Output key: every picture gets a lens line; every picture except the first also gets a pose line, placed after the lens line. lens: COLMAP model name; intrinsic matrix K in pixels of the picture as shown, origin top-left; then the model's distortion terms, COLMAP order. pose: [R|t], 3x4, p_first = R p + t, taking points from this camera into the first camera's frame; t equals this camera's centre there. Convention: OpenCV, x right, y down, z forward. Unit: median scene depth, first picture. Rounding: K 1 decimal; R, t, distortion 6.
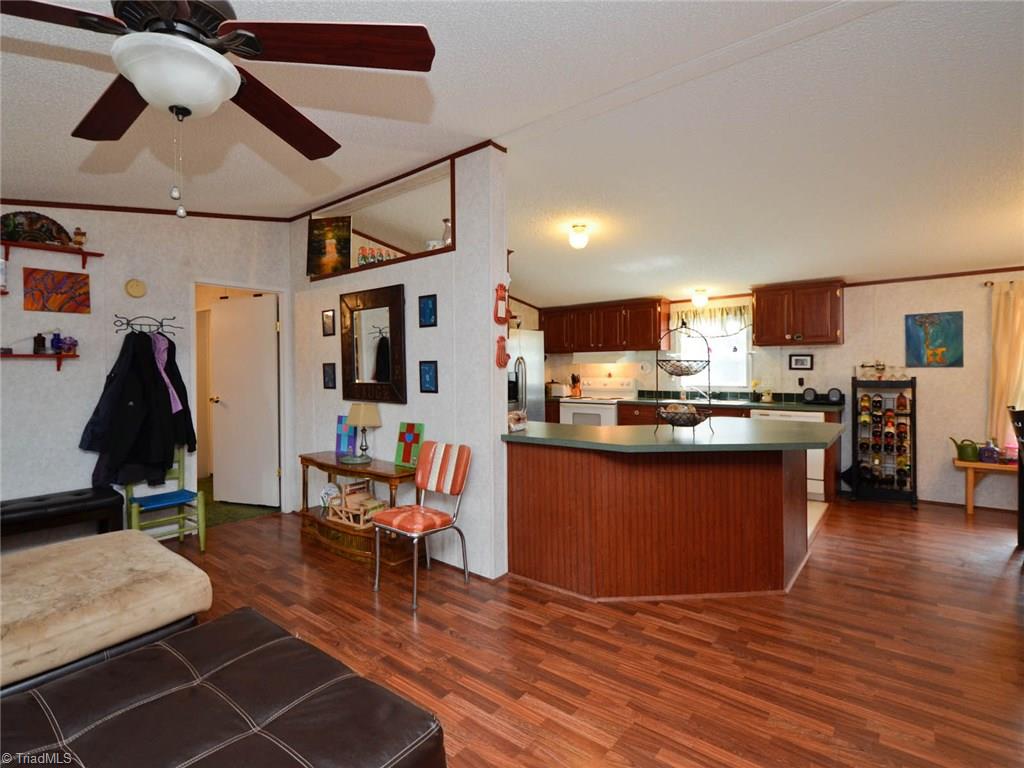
lens RADIAL K [[517.6, 0, 505.3], [0, 517.6, 376.9], [0, 0, 1]] dist [-0.001649, -0.000818]
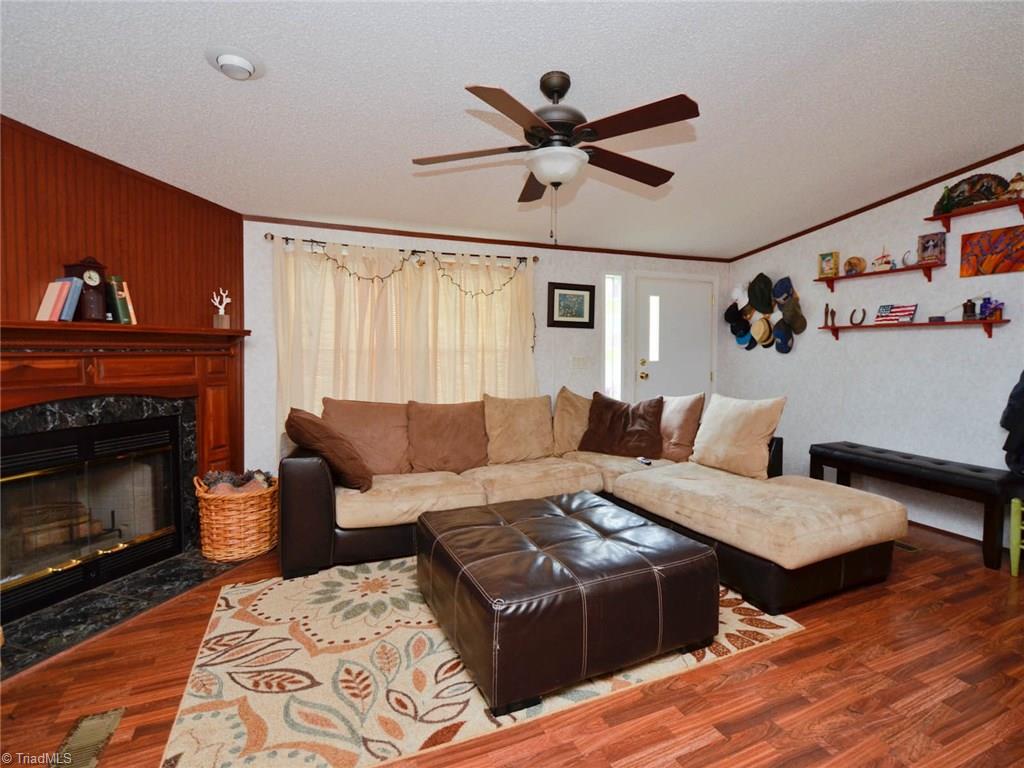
lens RADIAL K [[517.6, 0, 514.3], [0, 517.6, 387.7], [0, 0, 1]] dist [-0.001649, -0.000818]
pose [[-0.444954, 0.078599, -0.892097, 0.363956], [0.002617, 0.996251, 0.086470, -0.003448], [0.895549, 0.036140, -0.443492, 0.633760]]
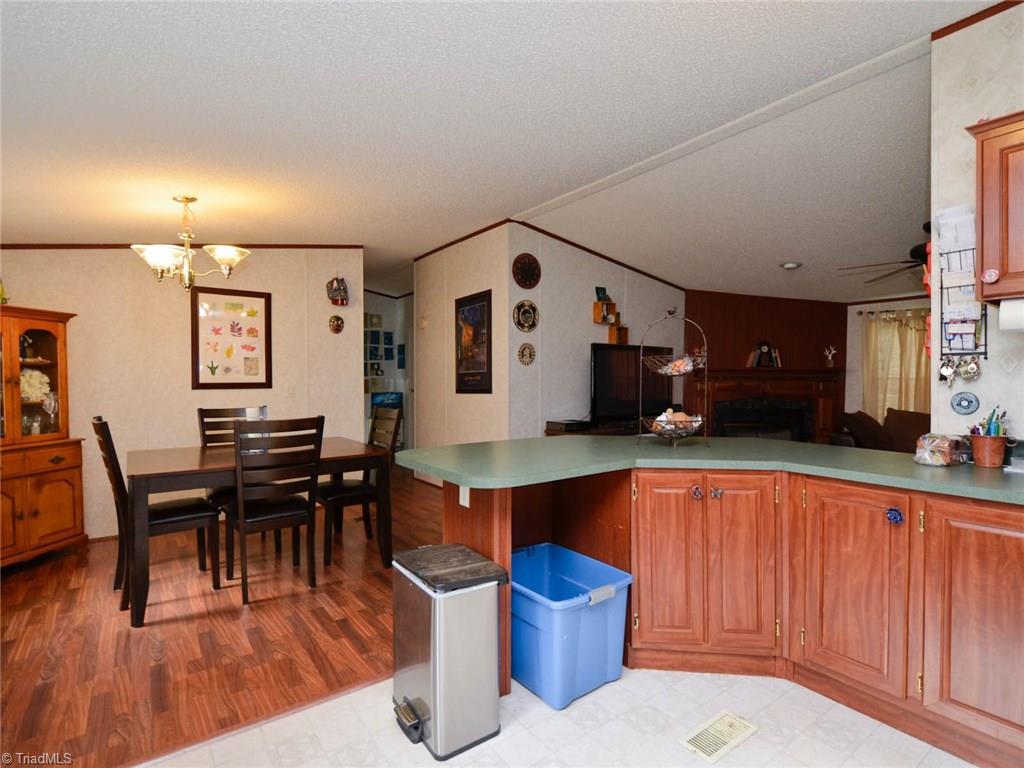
lens RADIAL K [[517.6, 0, 516.2], [0, 517.6, 390.0], [0, 0, 1]] dist [-0.001649, -0.000818]
pose [[-0.974083, 0.011238, 0.225910, 0.396618], [0.014451, 0.999817, 0.012574, 0.011382], [-0.225727, 0.015512, -0.974067, 1.782098]]
